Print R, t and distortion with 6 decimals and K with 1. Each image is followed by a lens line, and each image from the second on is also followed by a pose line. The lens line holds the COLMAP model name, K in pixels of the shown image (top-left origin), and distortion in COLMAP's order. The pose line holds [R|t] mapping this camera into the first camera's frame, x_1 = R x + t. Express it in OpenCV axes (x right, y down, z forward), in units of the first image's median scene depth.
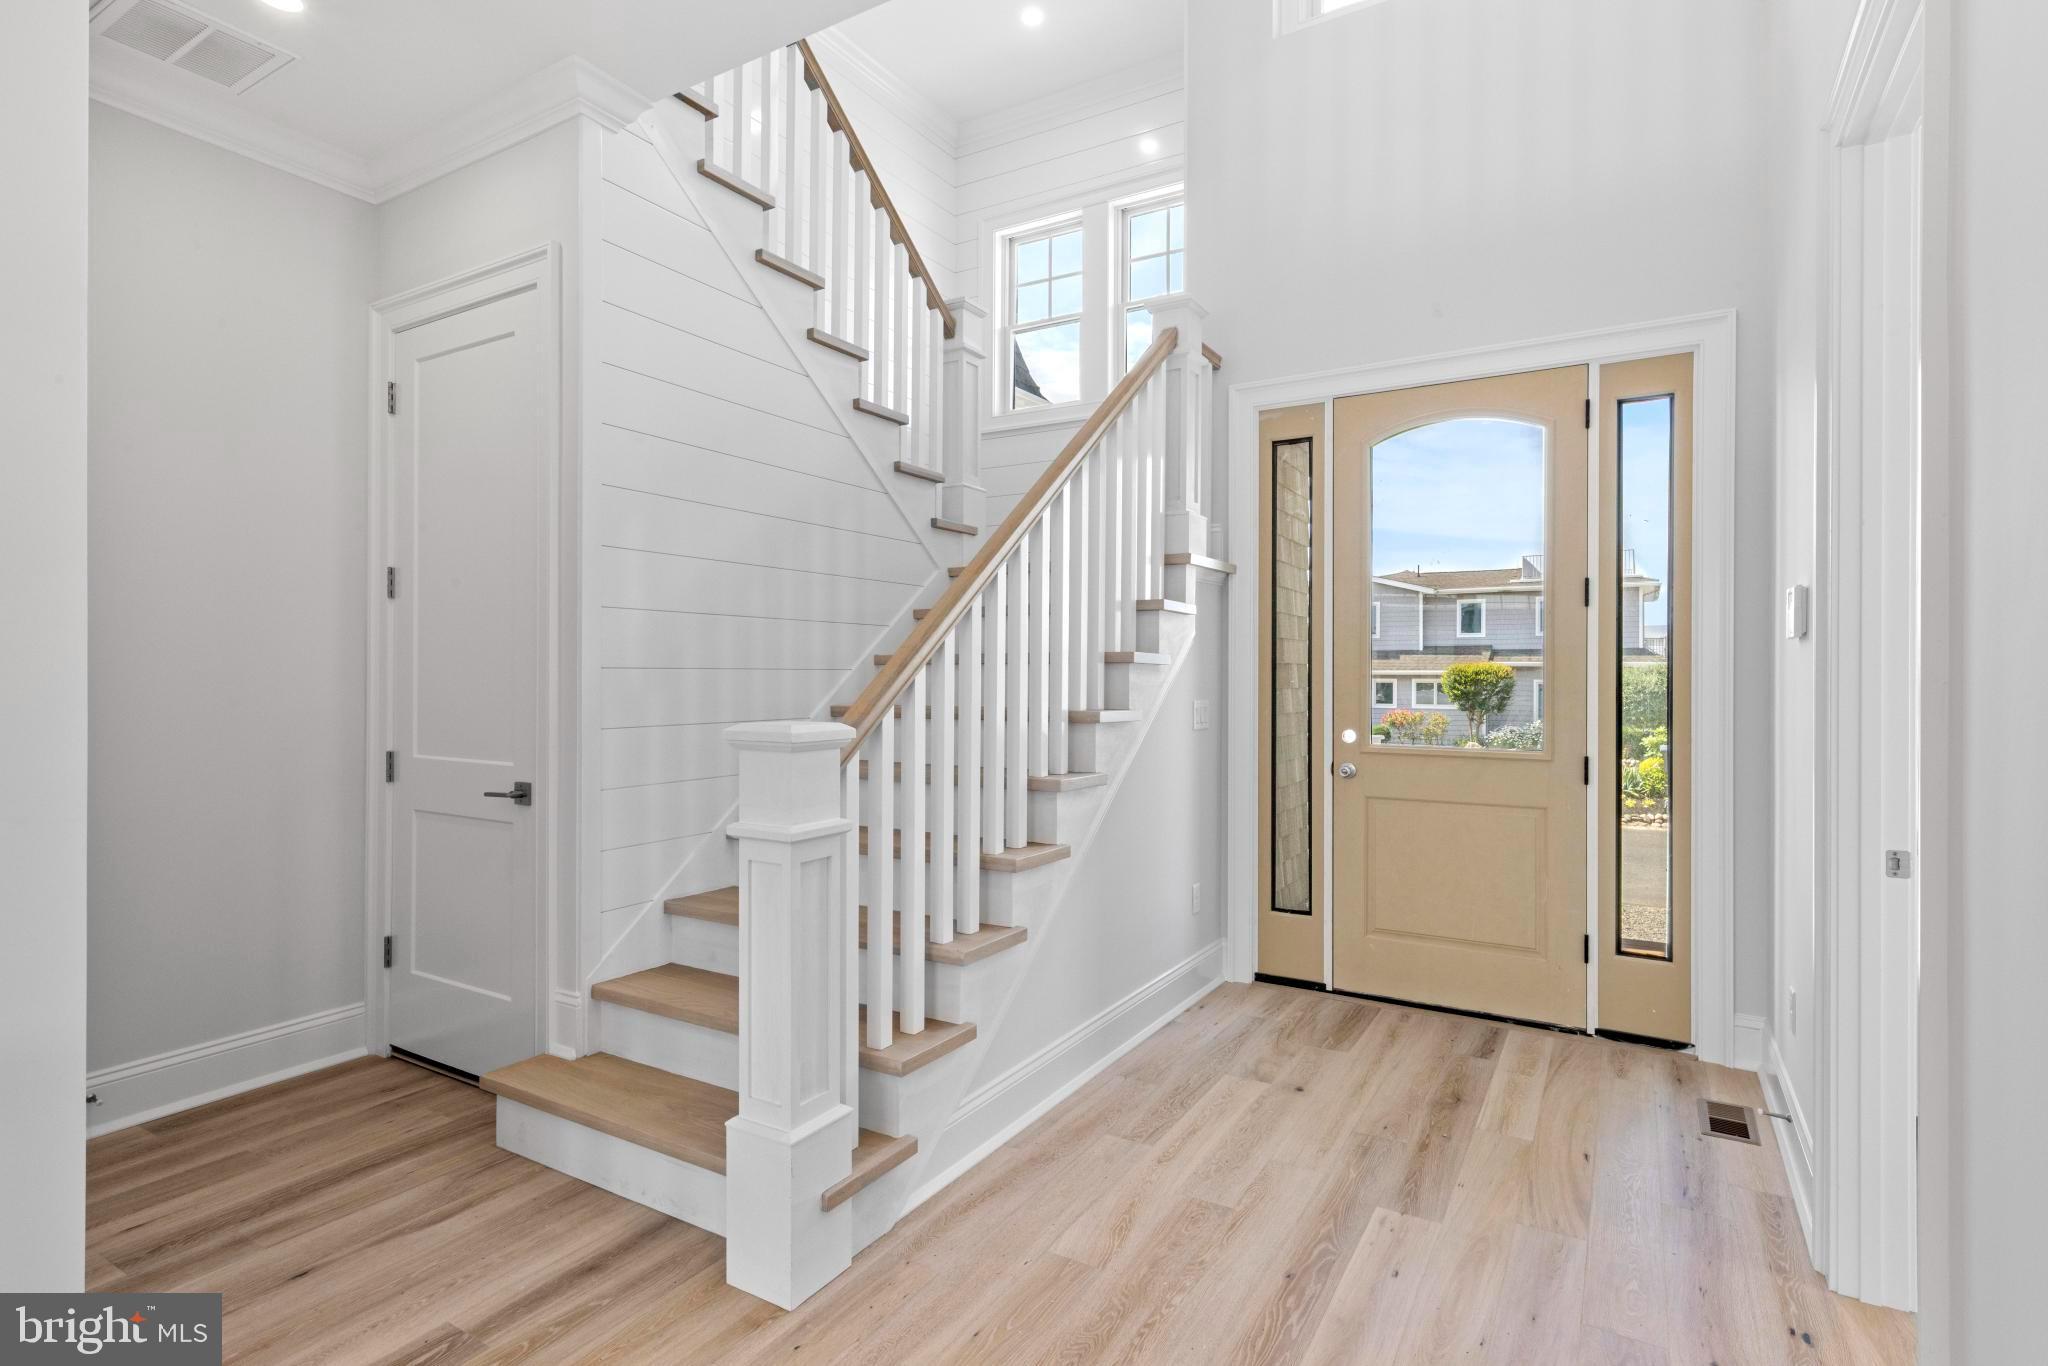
lens RADIAL K [[1022.2, 0, 1024.8], [0, 1022.2, 678.1], [0, 0, 1]] dist [0.009777, 0.000742]
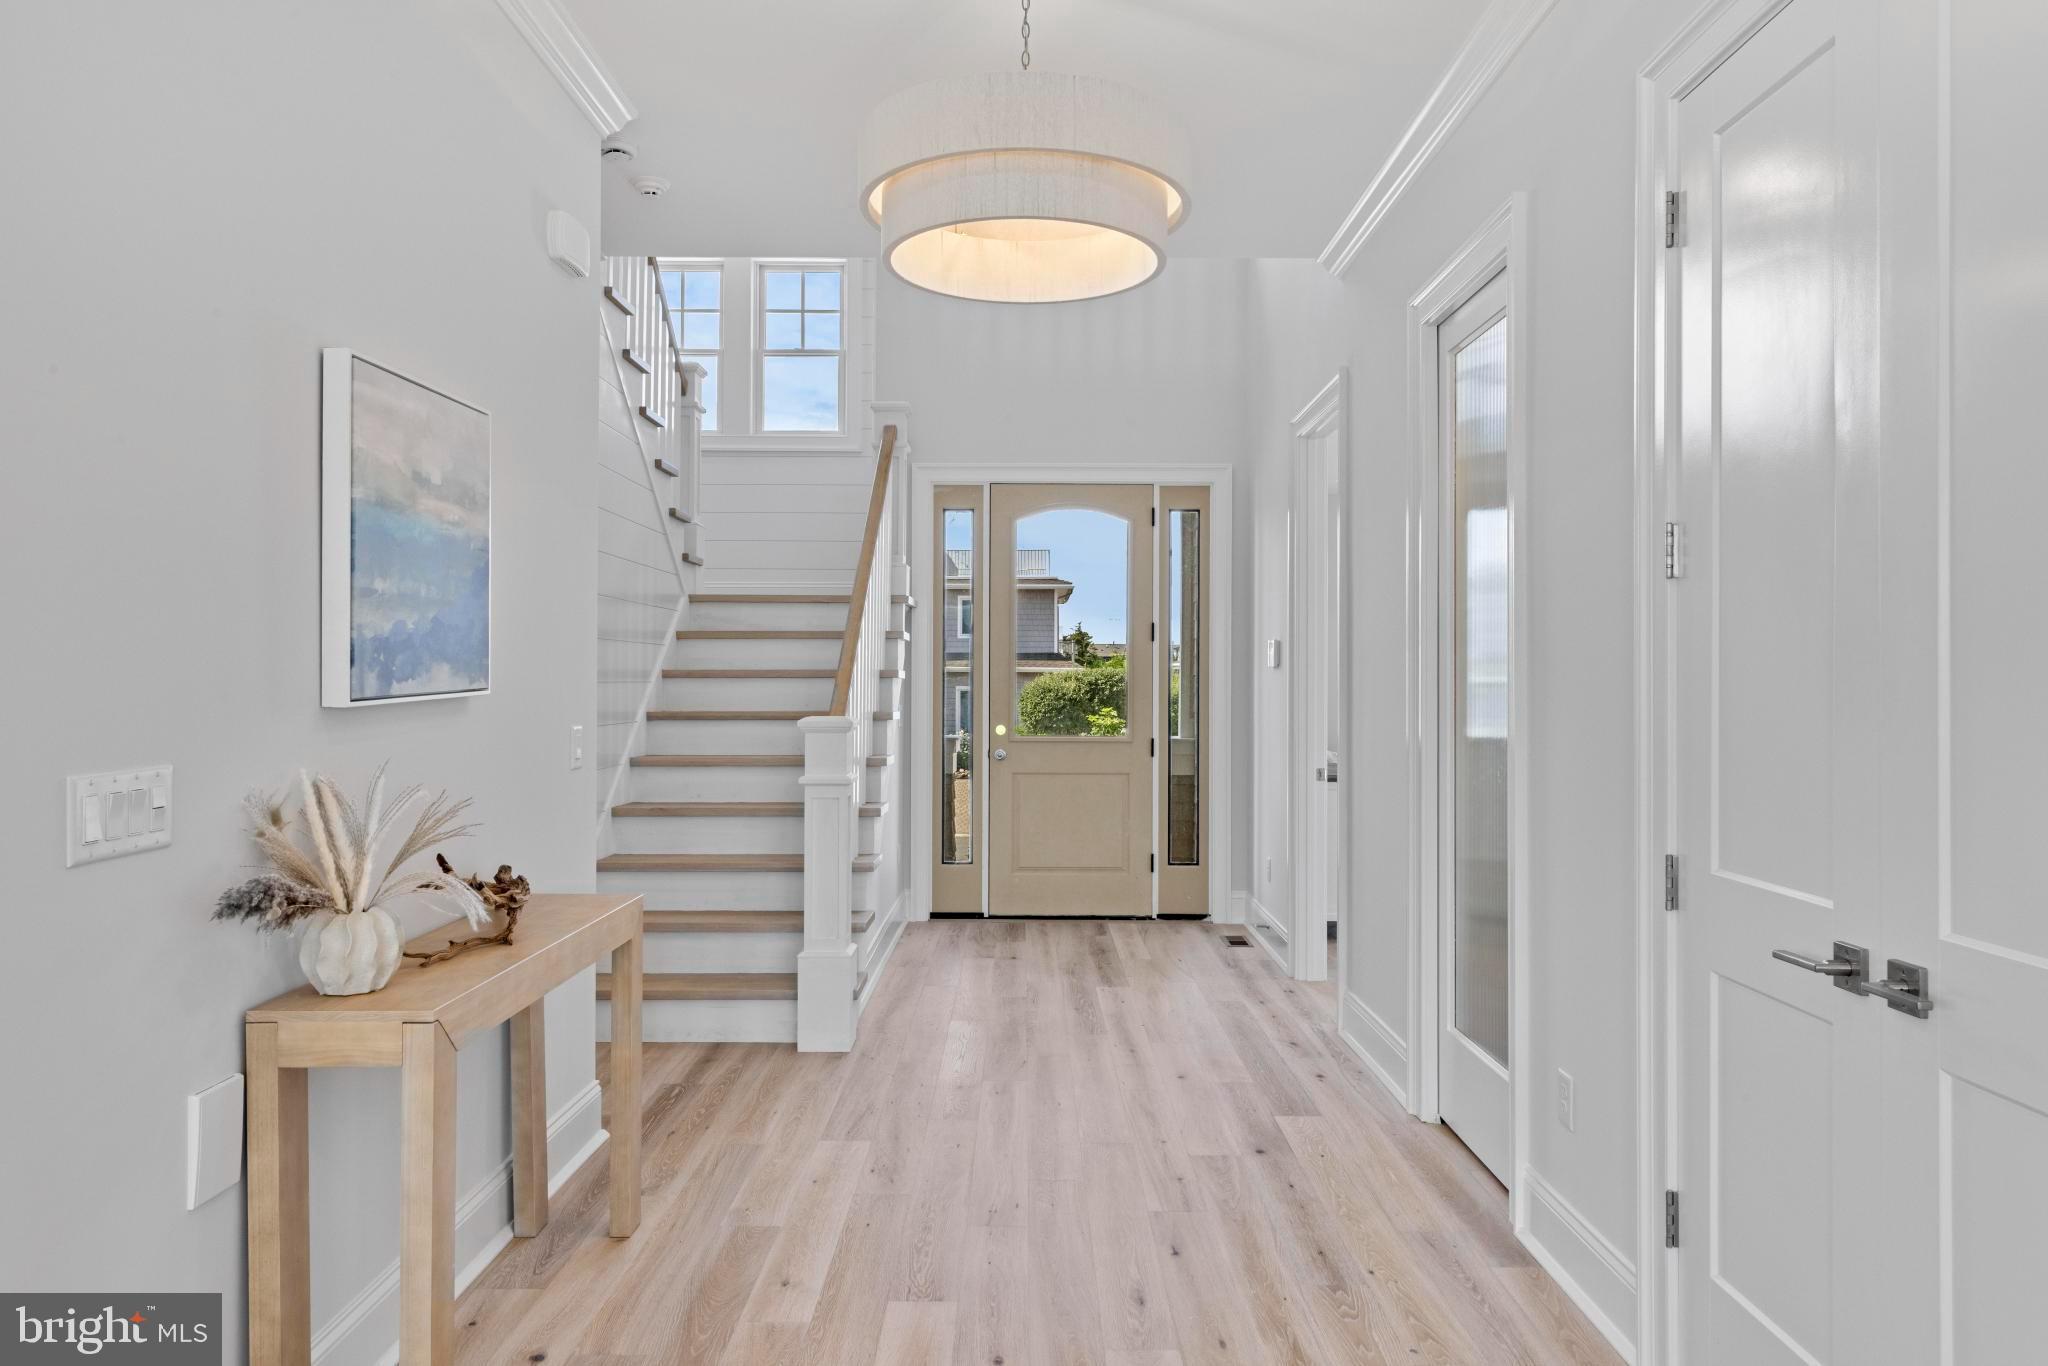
lens RADIAL K [[1329.0, 0, 1024.9], [0, 1329.0, 682.0], [0, 0, 1]] dist [-0.000166, 0.003809]
pose [[0.860666, 0.000624, 0.509169, -0.590962], [-0.000074, 0.999999, -0.001101, -0.006239], [-0.509170, 0.000910, 0.860666, -0.579154]]
